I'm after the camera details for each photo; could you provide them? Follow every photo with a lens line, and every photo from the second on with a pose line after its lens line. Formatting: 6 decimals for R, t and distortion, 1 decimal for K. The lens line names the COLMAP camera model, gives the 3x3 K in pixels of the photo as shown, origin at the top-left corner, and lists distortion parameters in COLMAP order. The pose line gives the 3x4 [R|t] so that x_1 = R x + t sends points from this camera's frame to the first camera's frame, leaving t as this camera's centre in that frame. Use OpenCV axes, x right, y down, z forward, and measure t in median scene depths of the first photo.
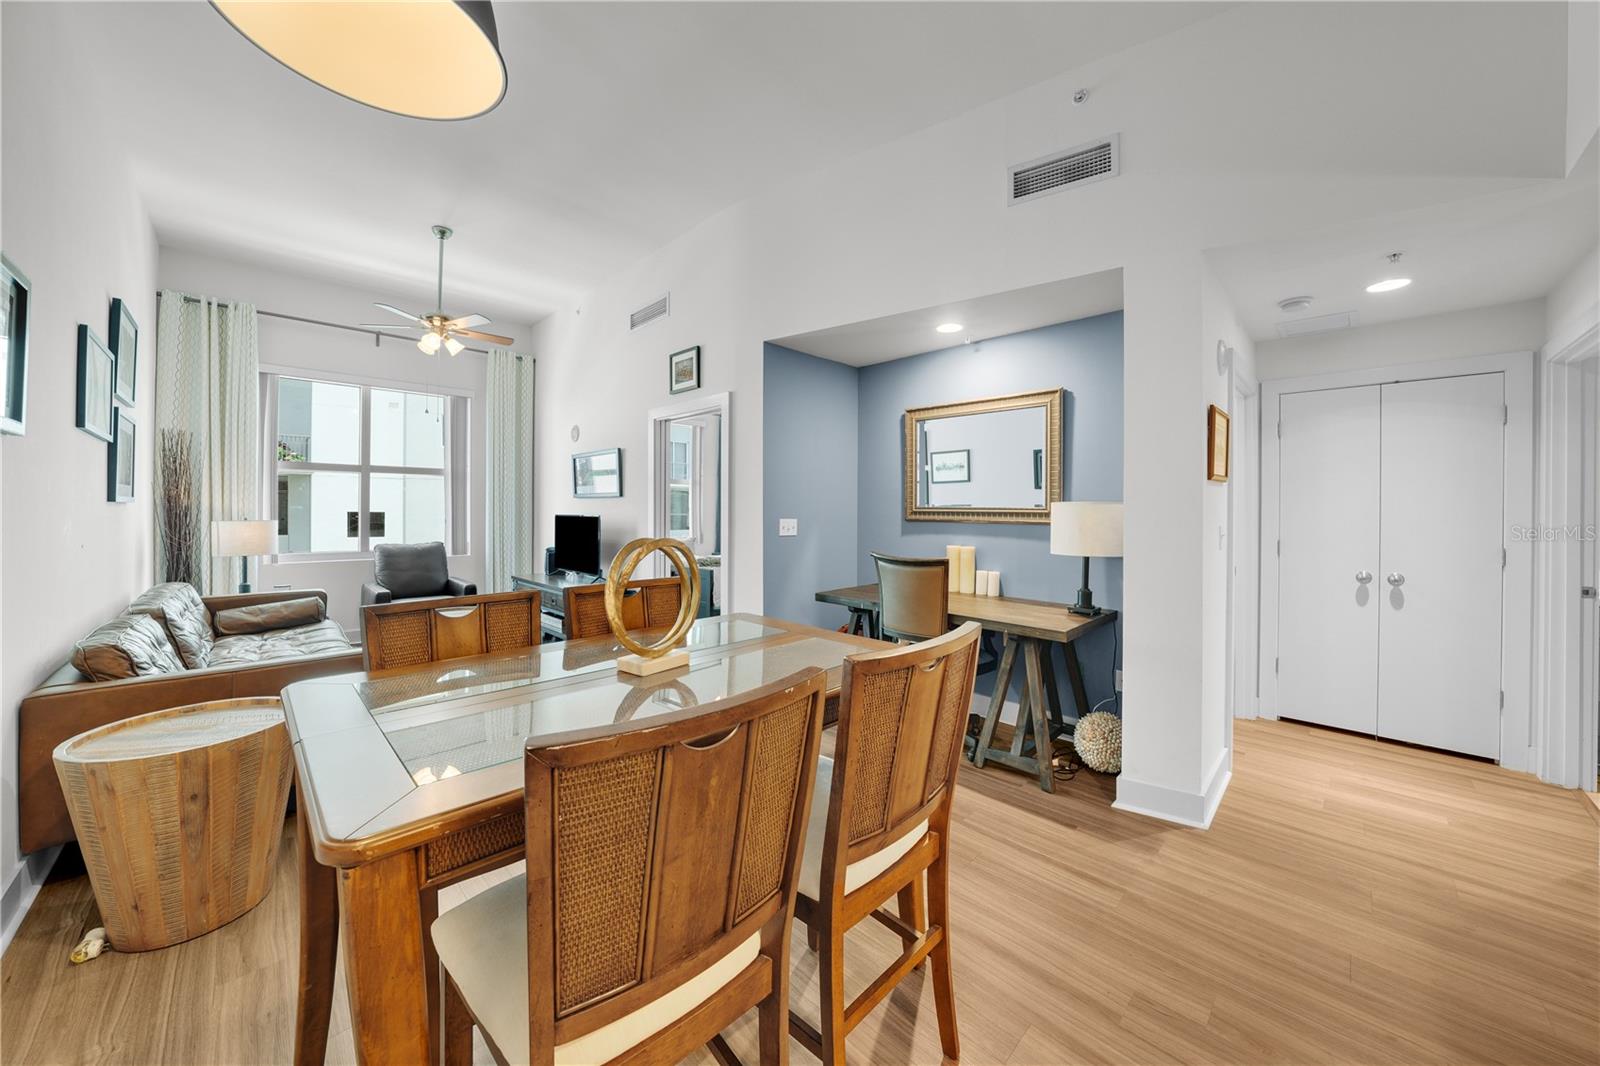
lens RADIAL K [[565.2, 0, 815.9], [0, 565.2, 509.9], [0, 0, 1]] dist [-0.025292, 0.004220]
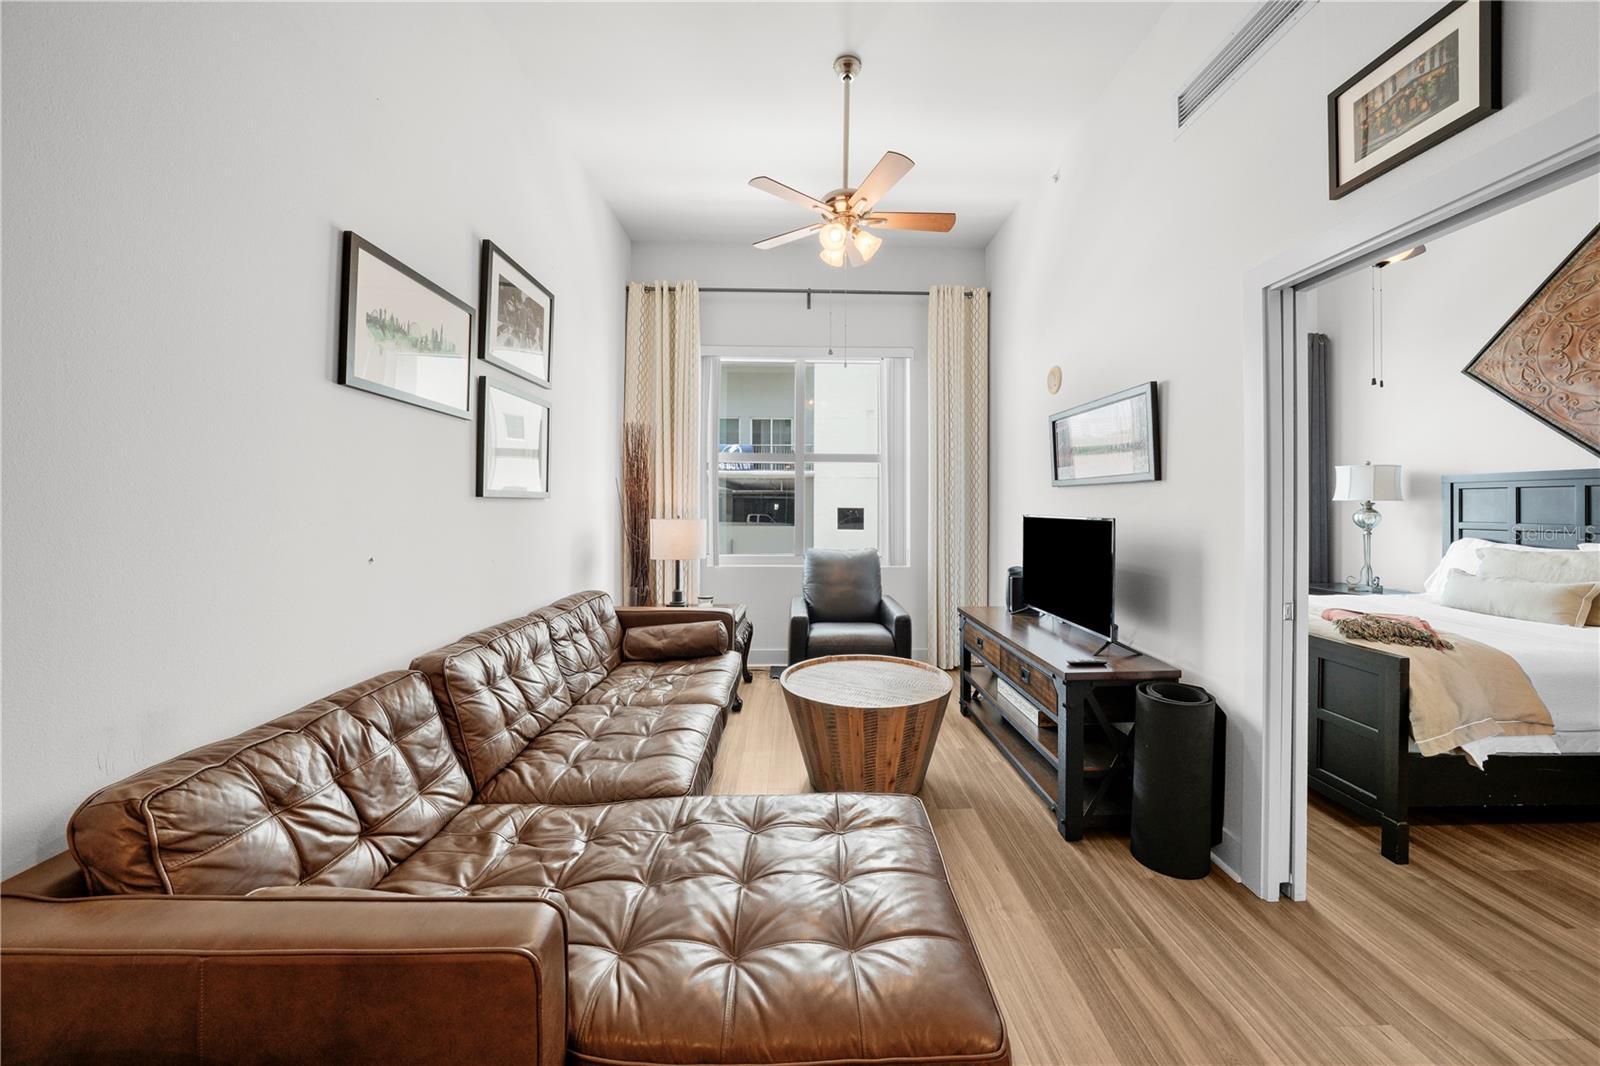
lens RADIAL K [[565.2, 0, 814.8], [0, 565.2, 503.3], [0, 0, 1]] dist [-0.025292, 0.004220]
pose [[0.723308, -0.003239, -0.690518, -0.265996], [-0.000416, 0.999987, -0.005127, -0.001575], [0.690525, 0.003996, 0.723297, 0.522478]]
